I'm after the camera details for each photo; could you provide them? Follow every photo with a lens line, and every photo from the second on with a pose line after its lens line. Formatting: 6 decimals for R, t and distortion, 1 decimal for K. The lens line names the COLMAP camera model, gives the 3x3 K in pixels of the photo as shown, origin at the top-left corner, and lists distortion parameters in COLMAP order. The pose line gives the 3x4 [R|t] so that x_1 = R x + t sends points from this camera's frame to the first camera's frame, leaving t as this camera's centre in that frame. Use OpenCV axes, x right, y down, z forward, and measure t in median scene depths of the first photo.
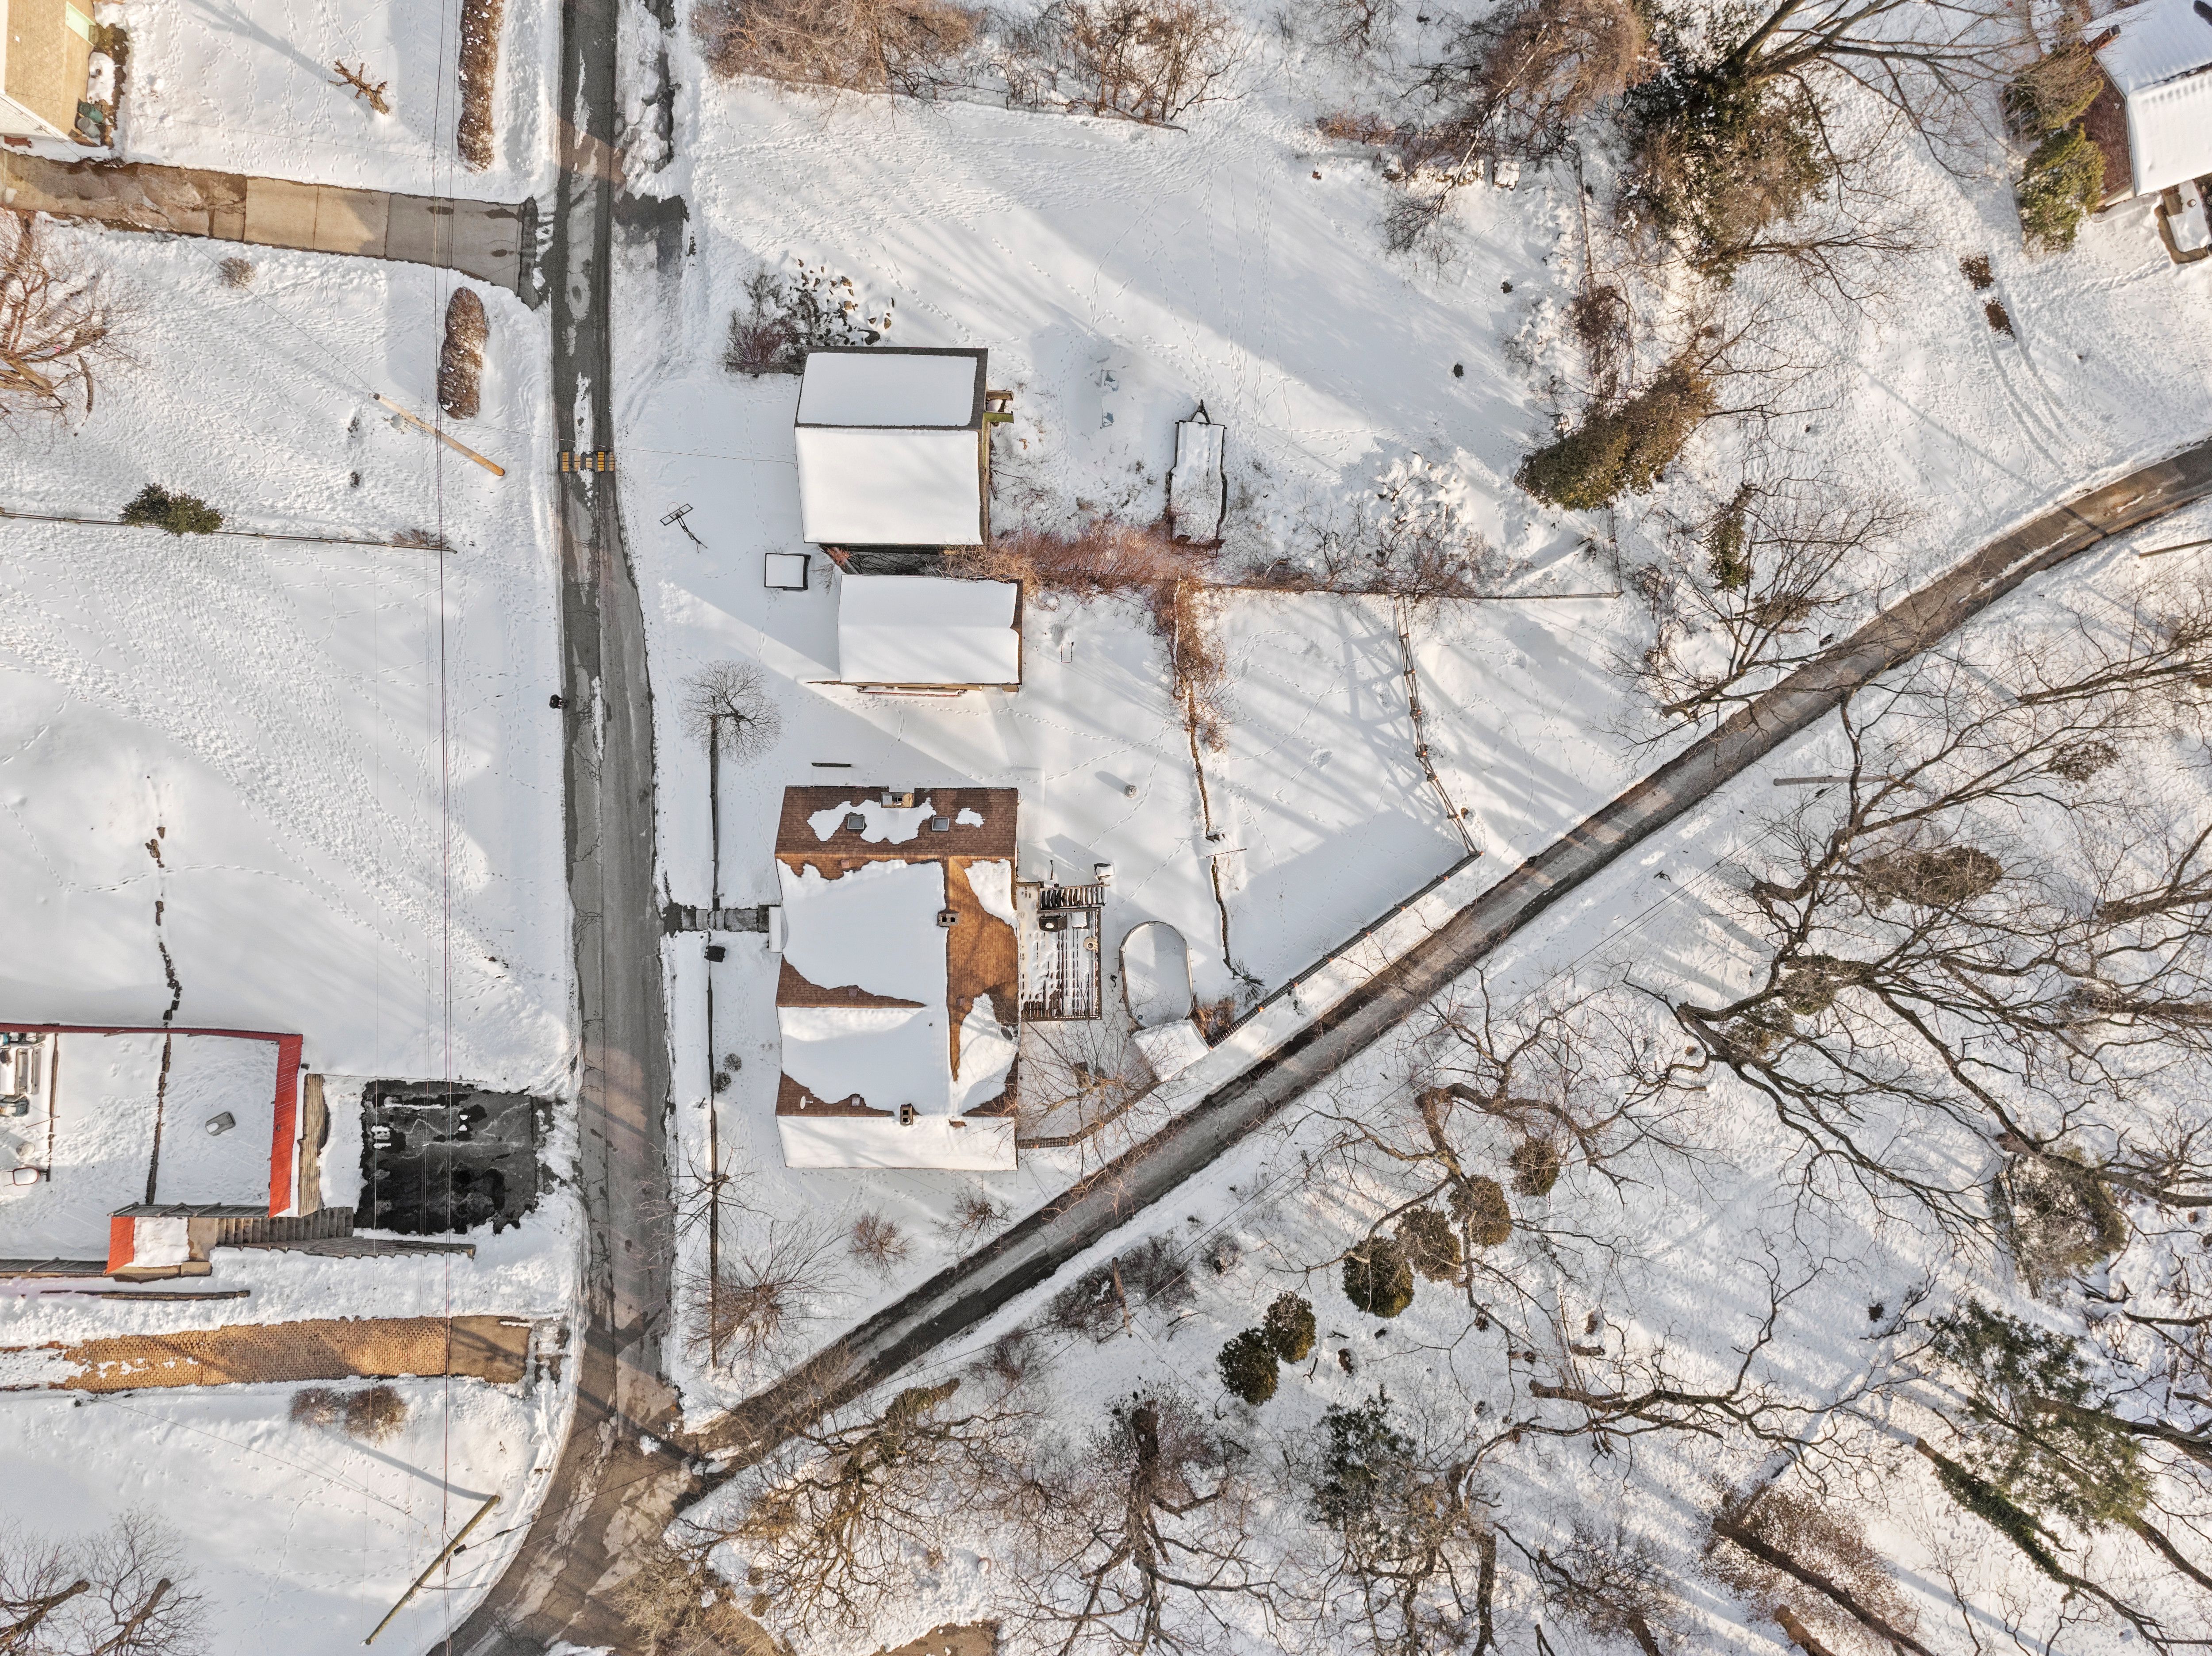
lens RADIAL K [[1550.7, 0, 1101.8], [0, 1550.7, 814.0], [0, 0, 1]] dist [-0.051751, 0.019443]
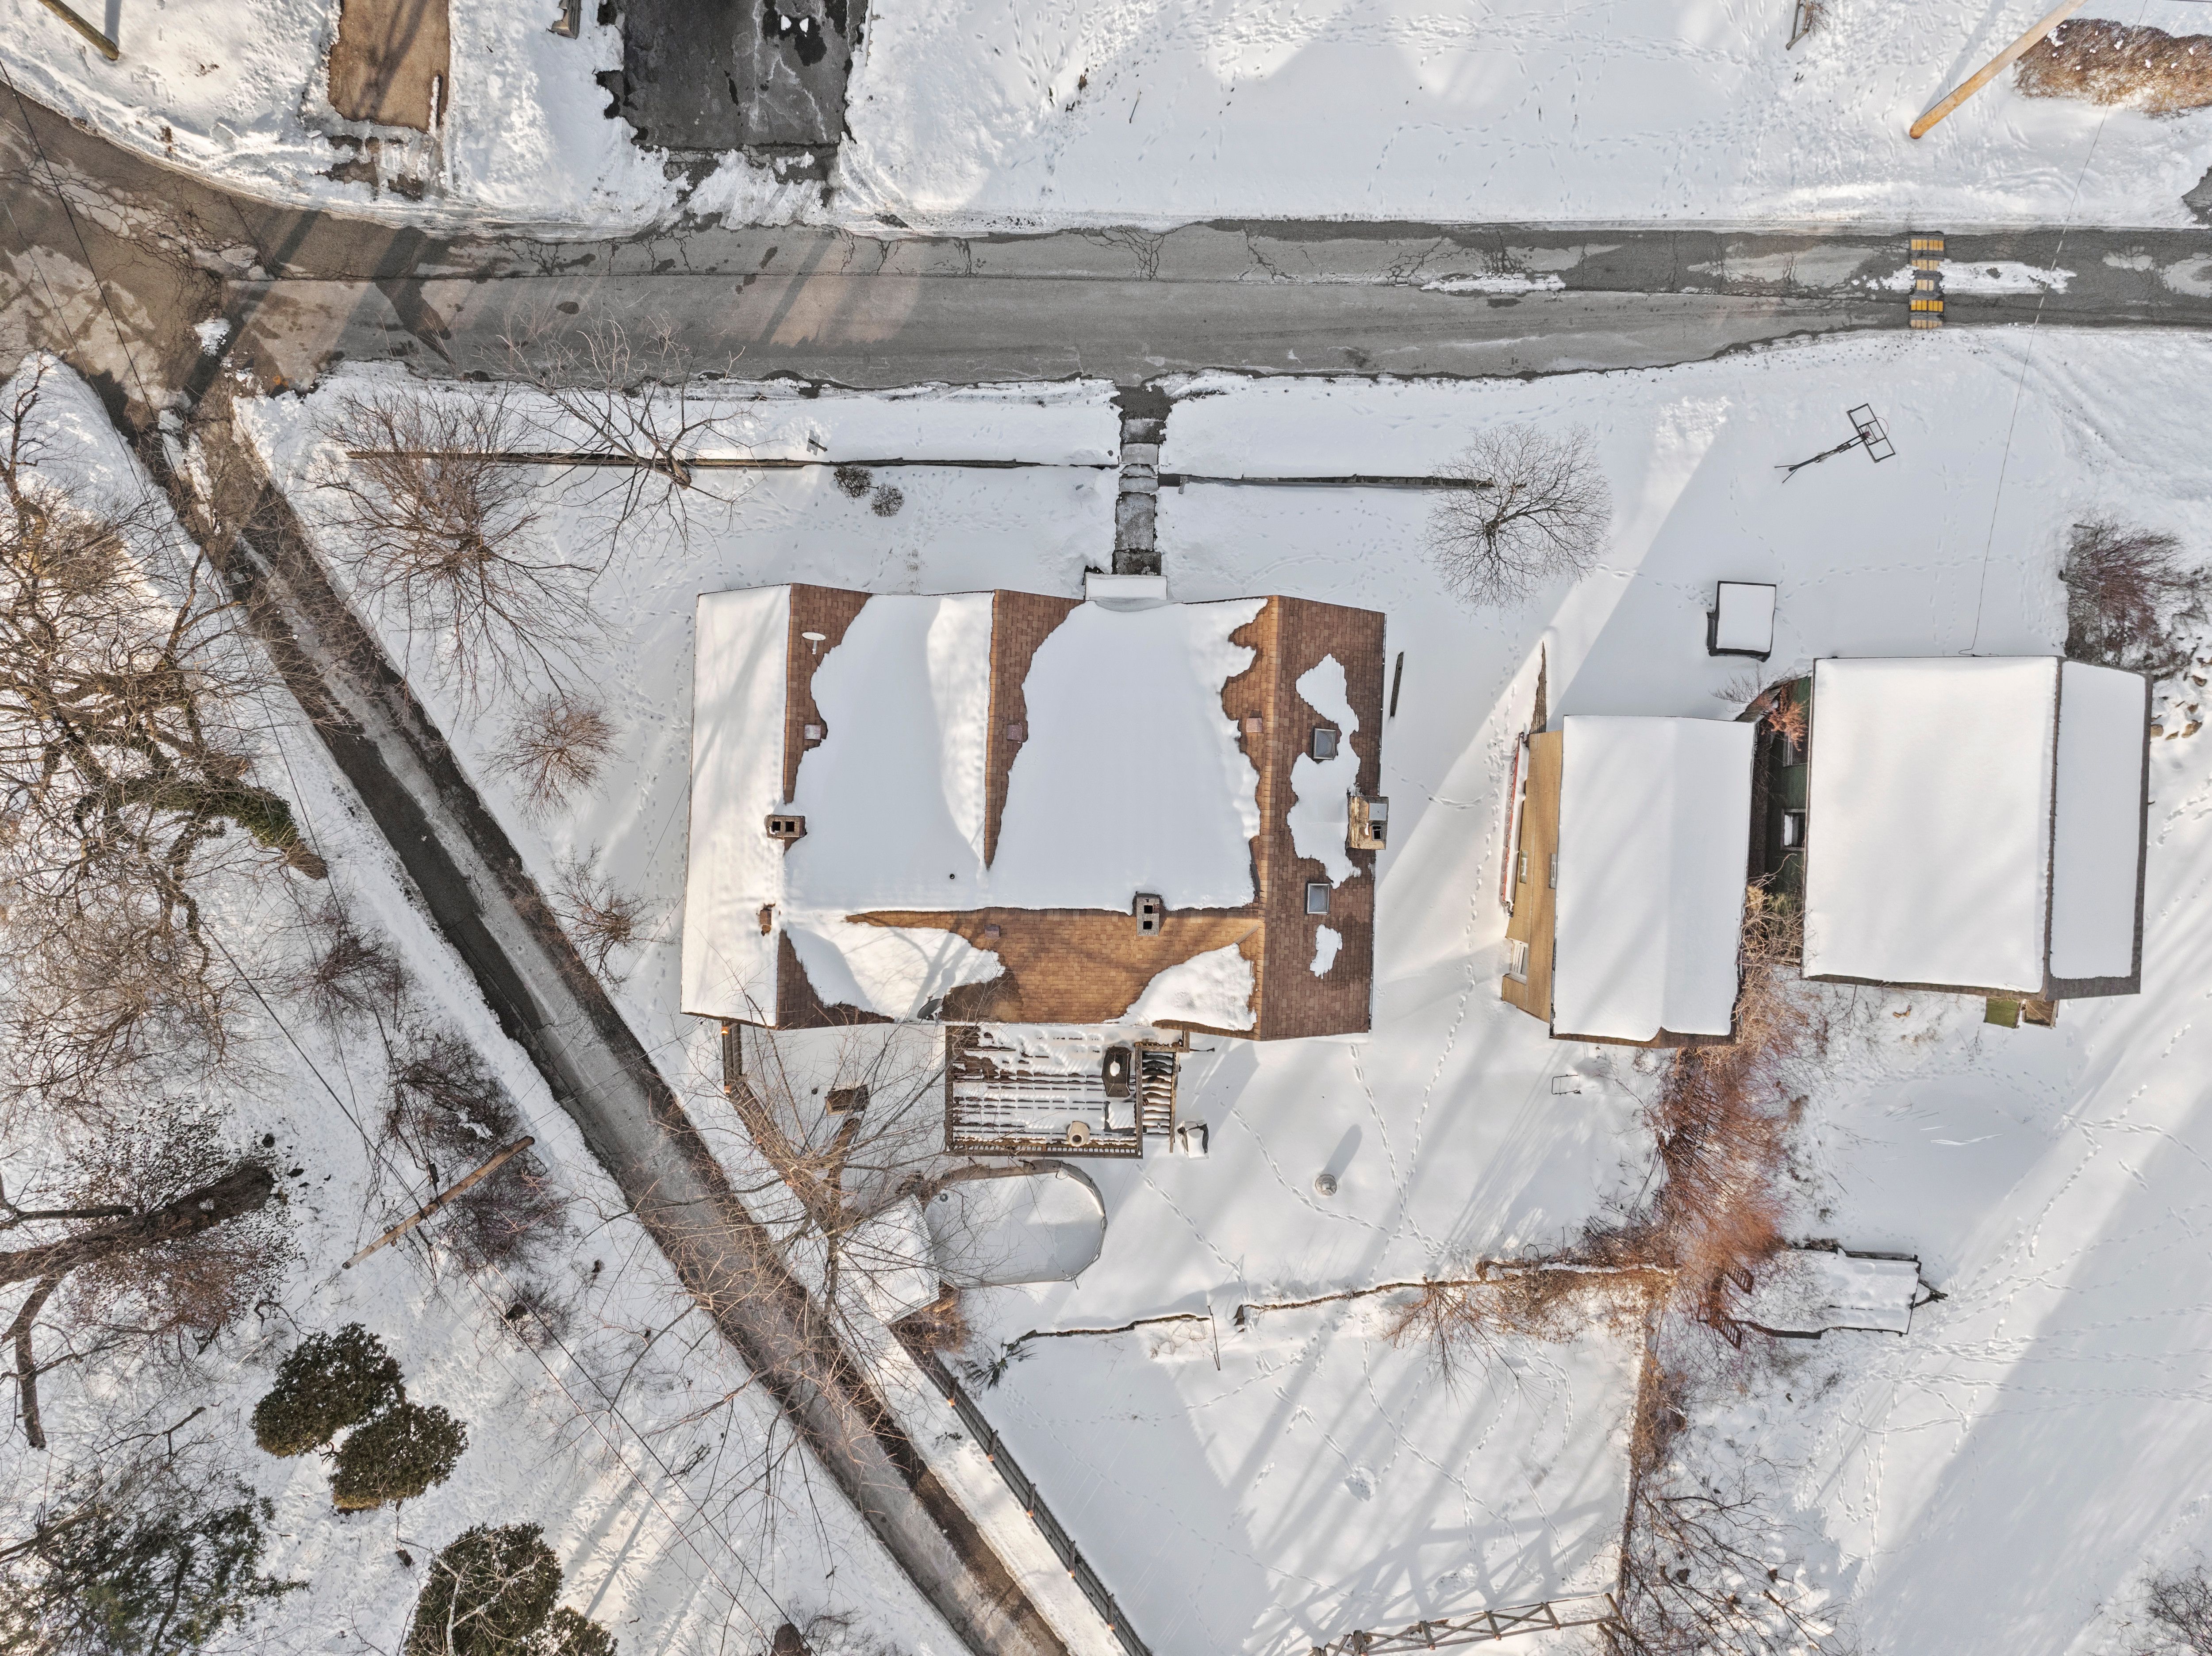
lens RADIAL K [[1550.7, 0, 1091.5], [0, 1550.7, 825.1], [0, 0, 1]] dist [-0.051751, 0.019443]
pose [[-0.027366, 0.999601, -0.006992, -0.118852], [-0.999623, -0.027381, -0.002068, 0.084451], [-0.002259, 0.006933, 0.999973, 0.436007]]
